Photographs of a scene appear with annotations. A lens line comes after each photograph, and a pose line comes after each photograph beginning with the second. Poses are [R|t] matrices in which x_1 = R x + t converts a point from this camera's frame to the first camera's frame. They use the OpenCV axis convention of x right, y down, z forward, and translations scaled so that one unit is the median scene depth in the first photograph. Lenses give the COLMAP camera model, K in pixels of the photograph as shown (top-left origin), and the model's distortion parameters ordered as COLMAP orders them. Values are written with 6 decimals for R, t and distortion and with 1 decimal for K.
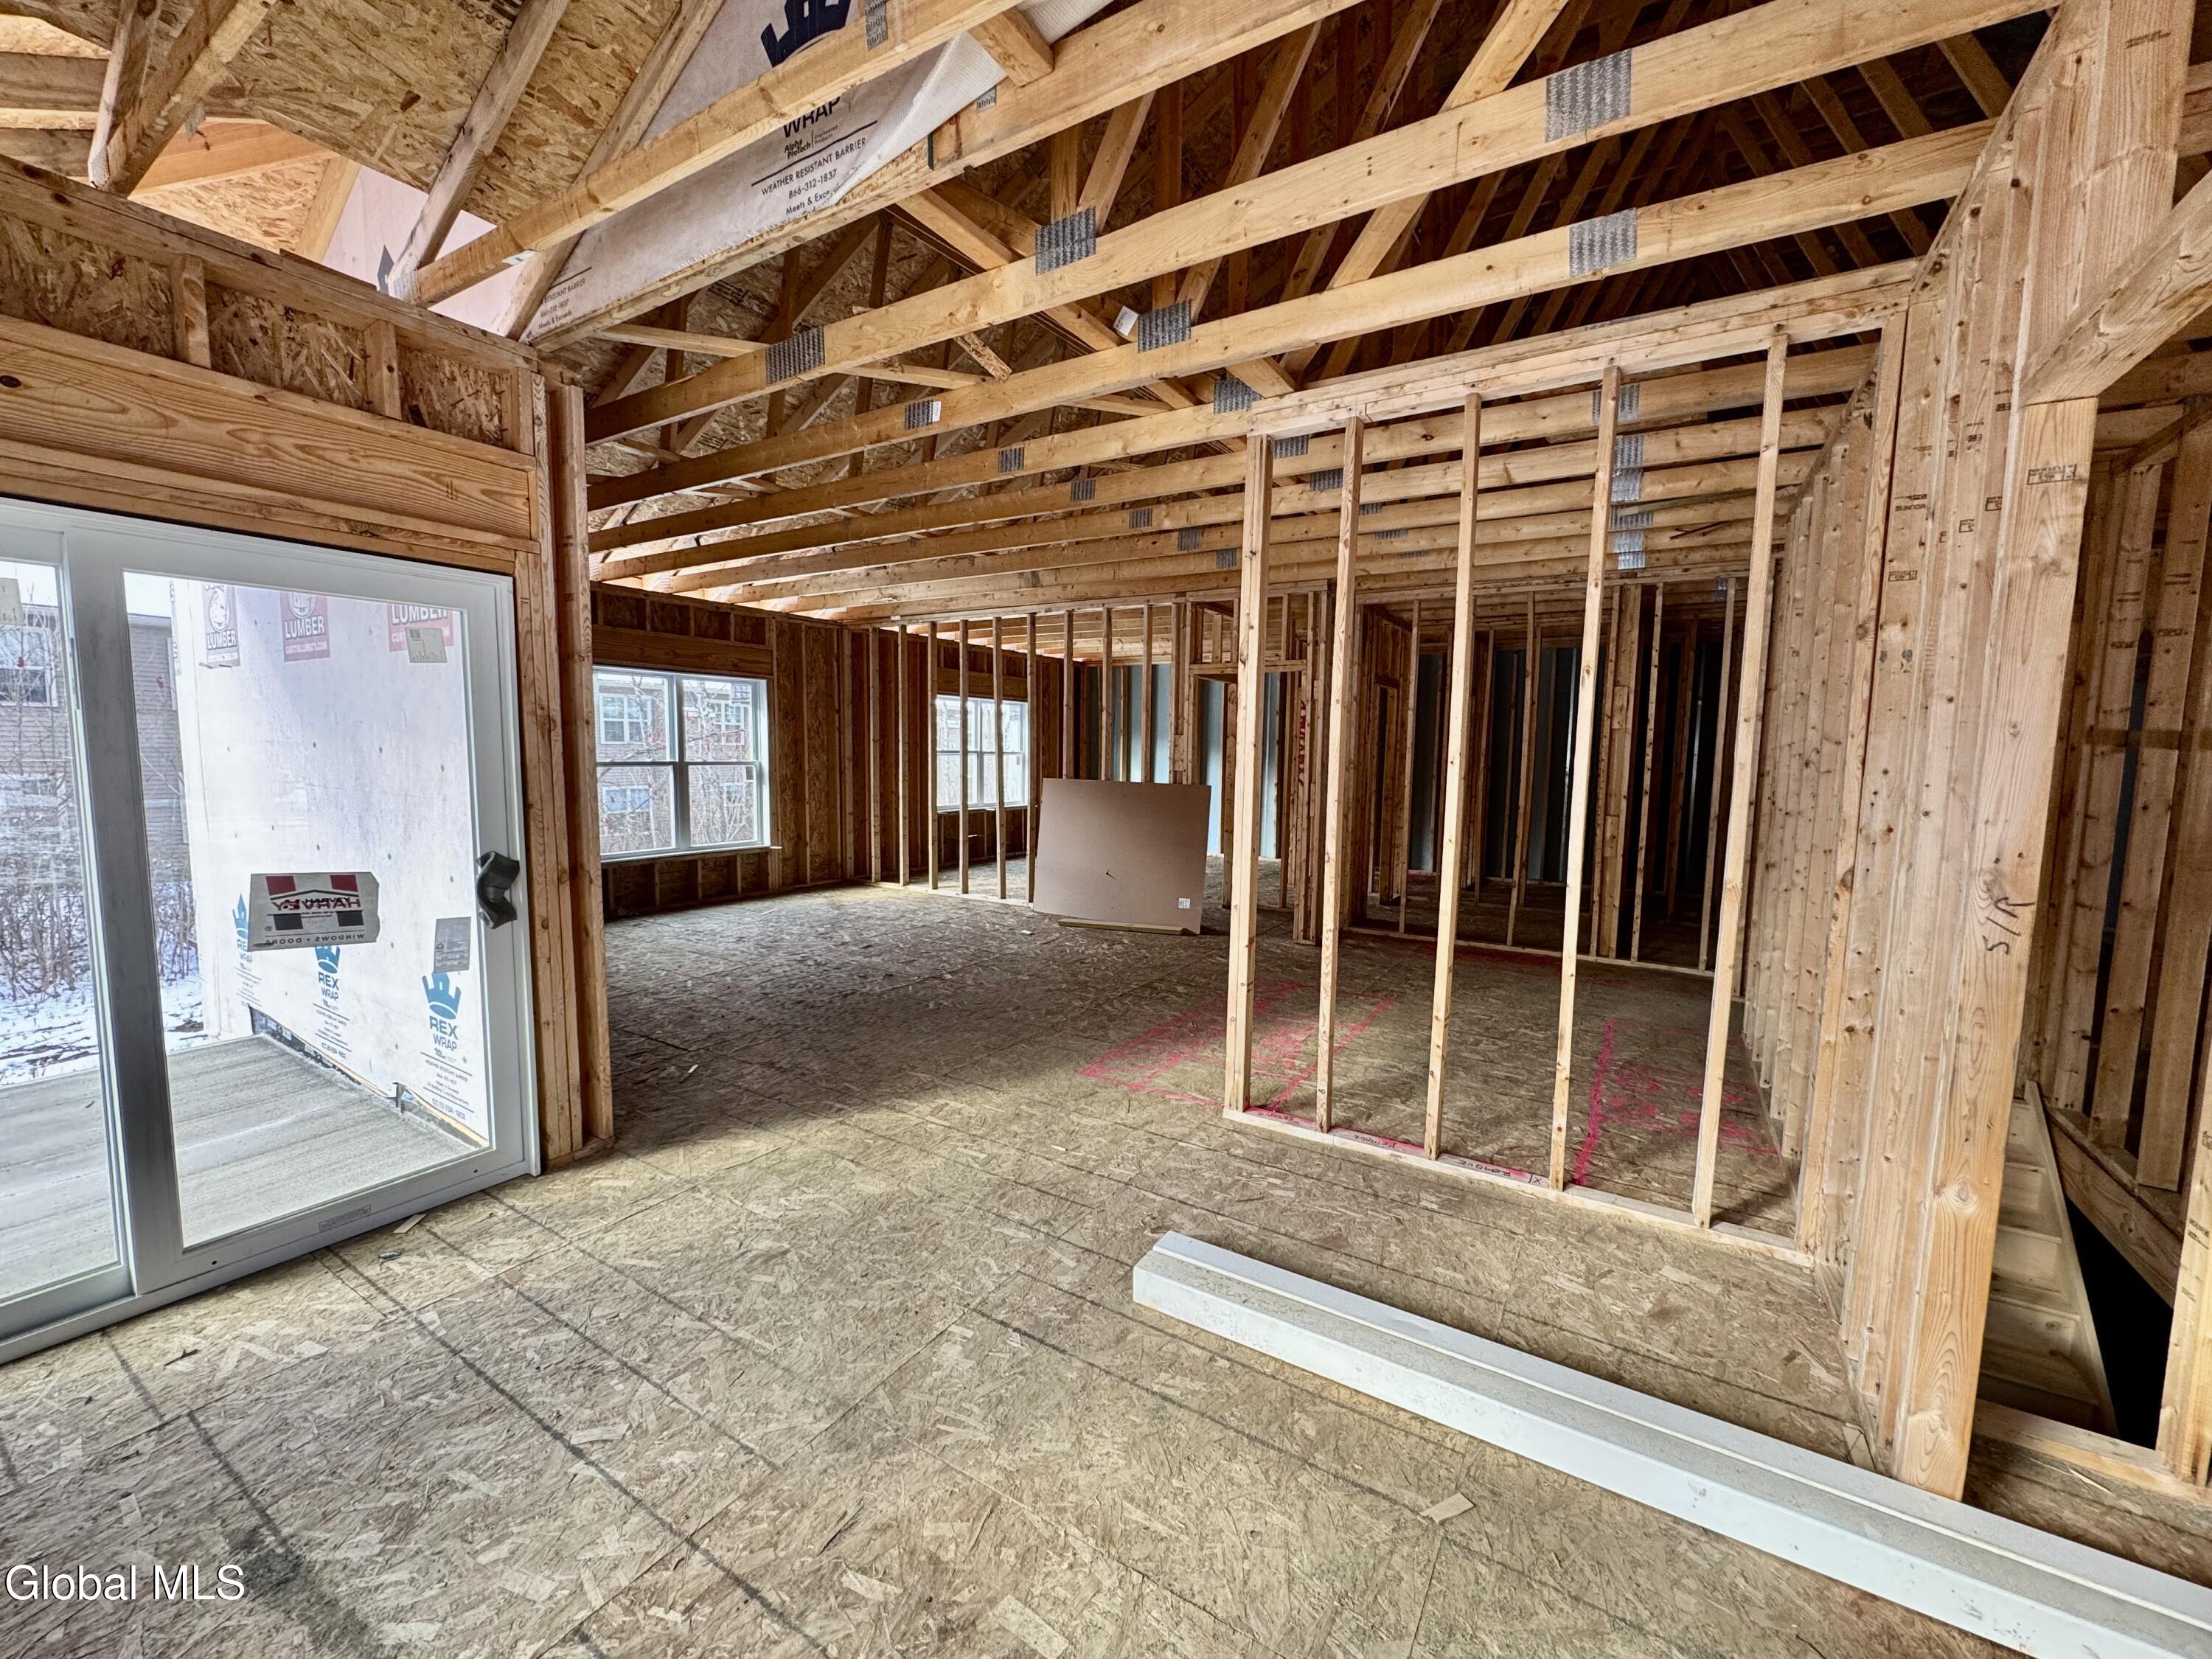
lens RADIAL K [[894.3, 0, 1105.3], [0, 894.3, 822.6], [0, 0, 1]] dist [0.001219, 0.000035]
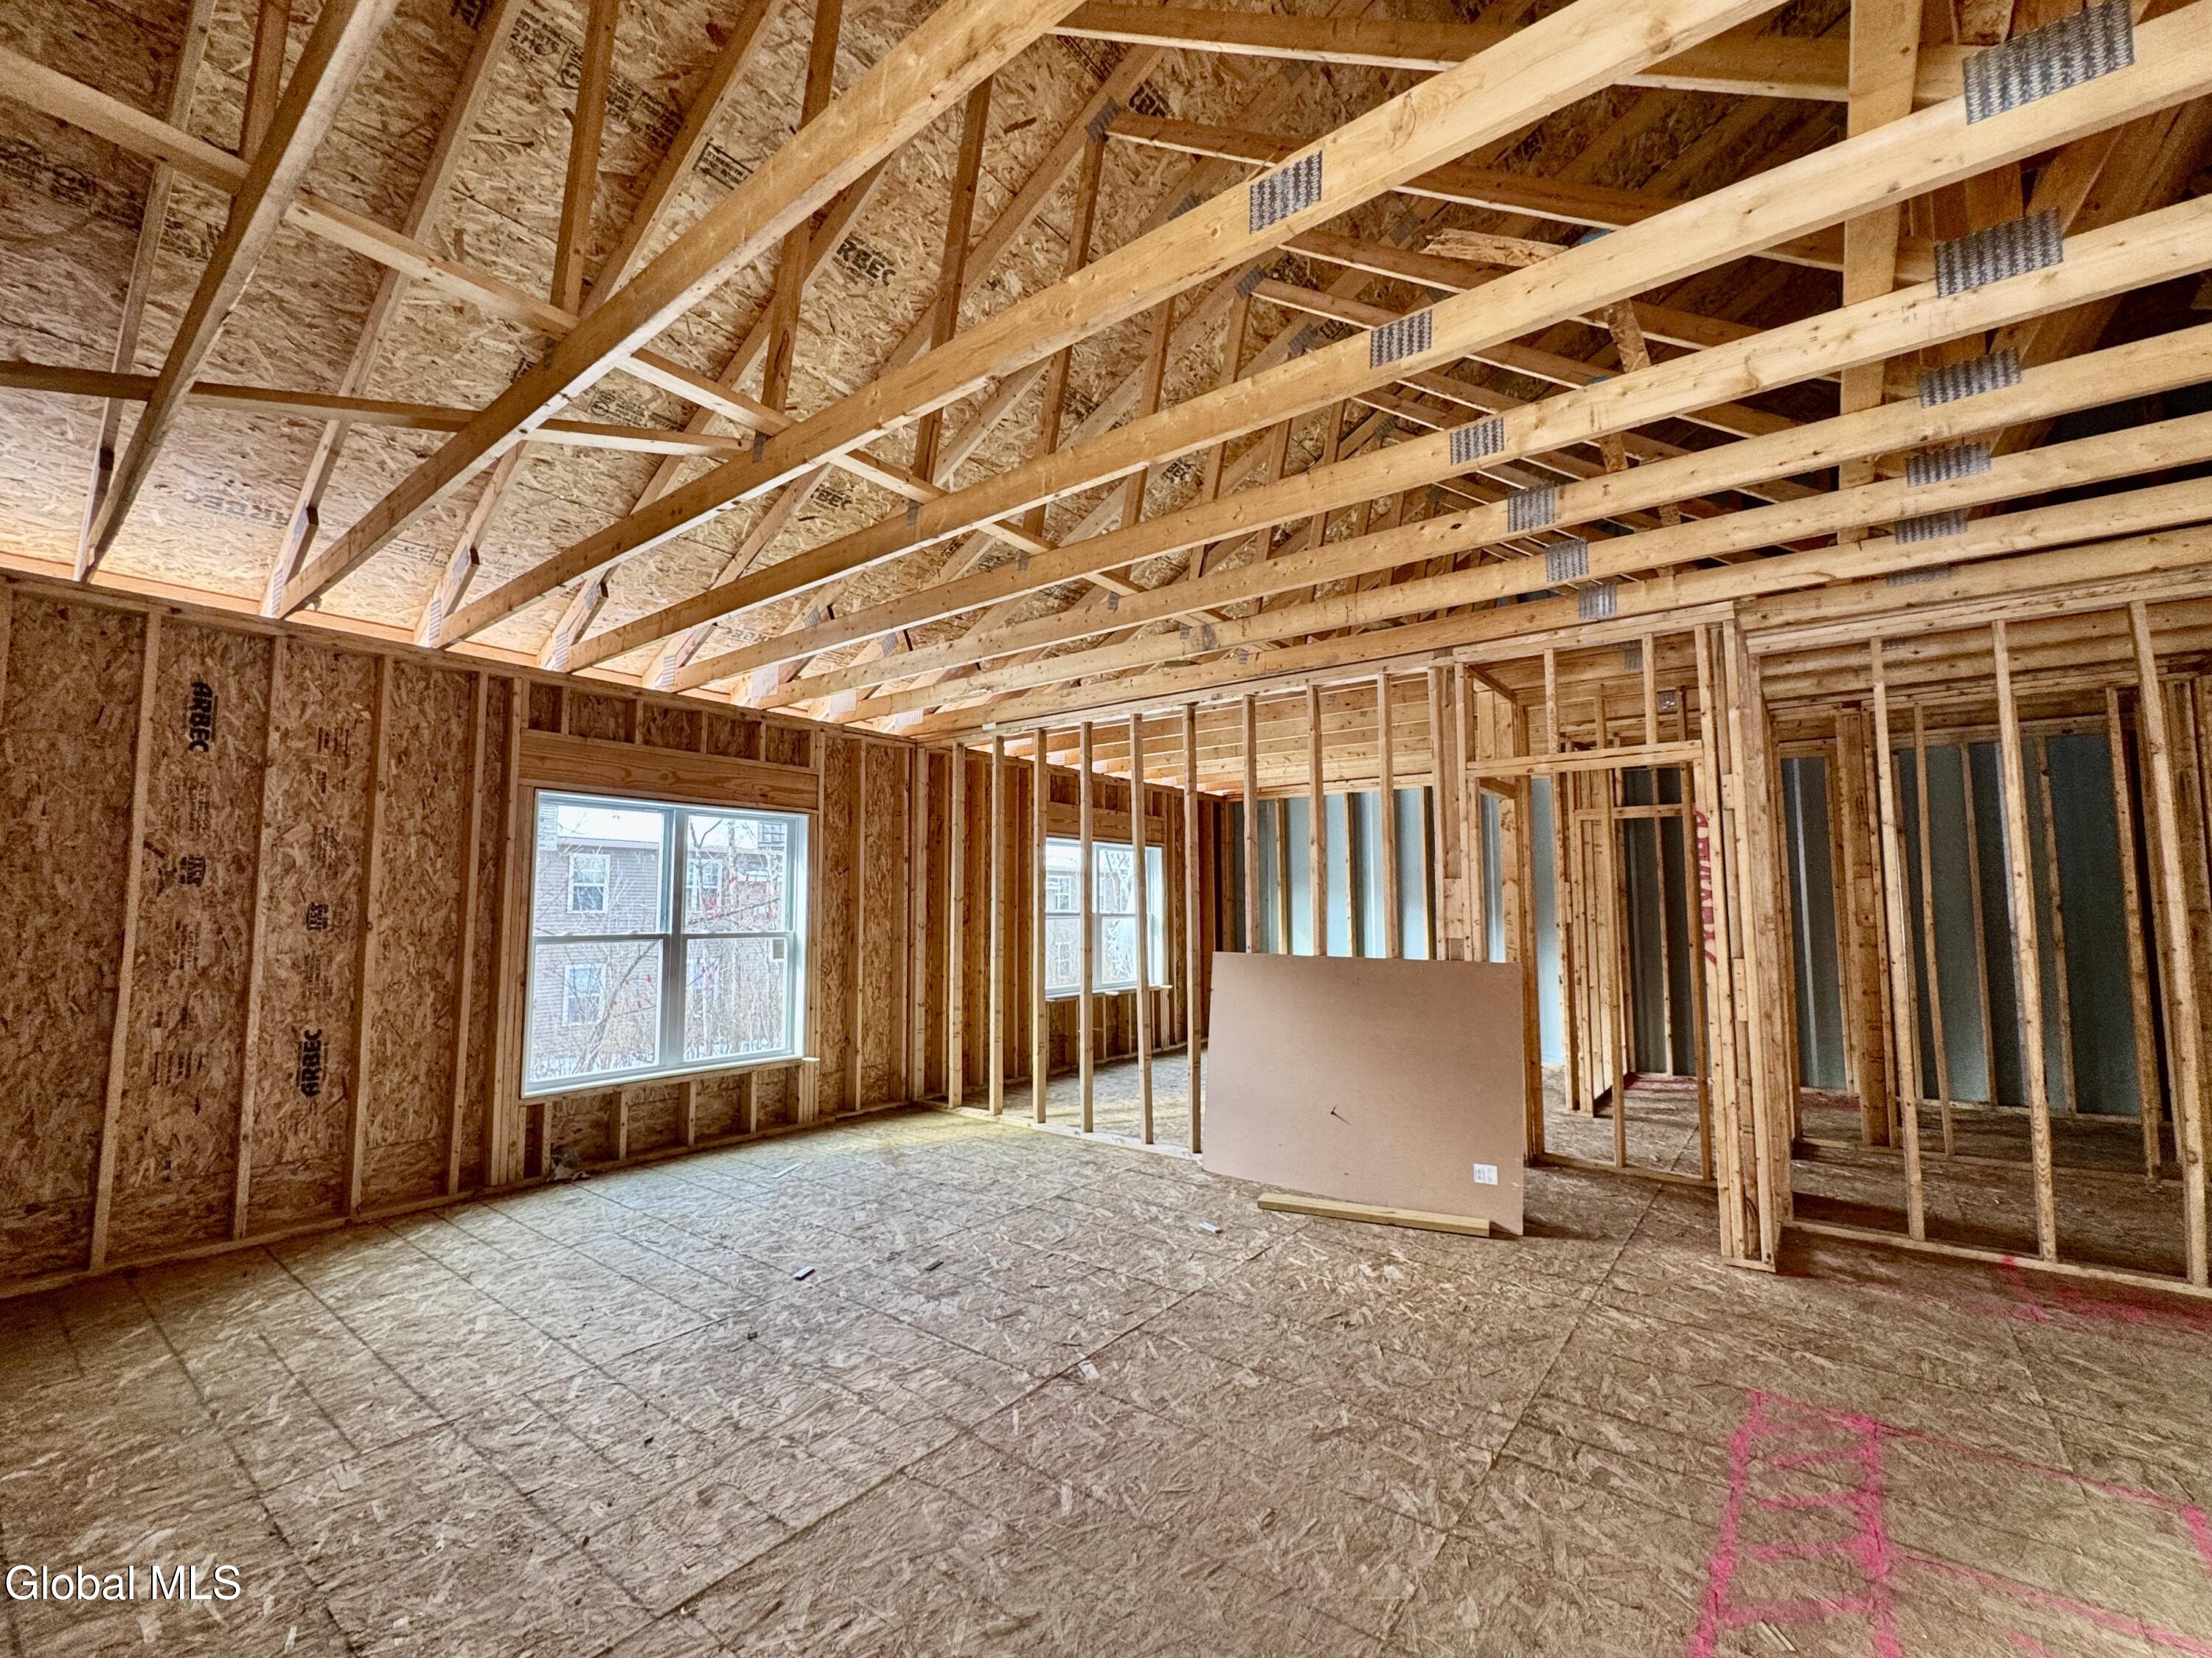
lens RADIAL K [[894.2, 0, 1105.3], [0, 894.2, 822.1], [0, 0, 1]] dist [0.001219, 0.000035]
pose [[0.995486, -0.025965, -0.091287, -0.082309], [0.008991, 0.983323, -0.181647, -0.024438], [0.094481, 0.180006, 0.979117, 0.335514]]
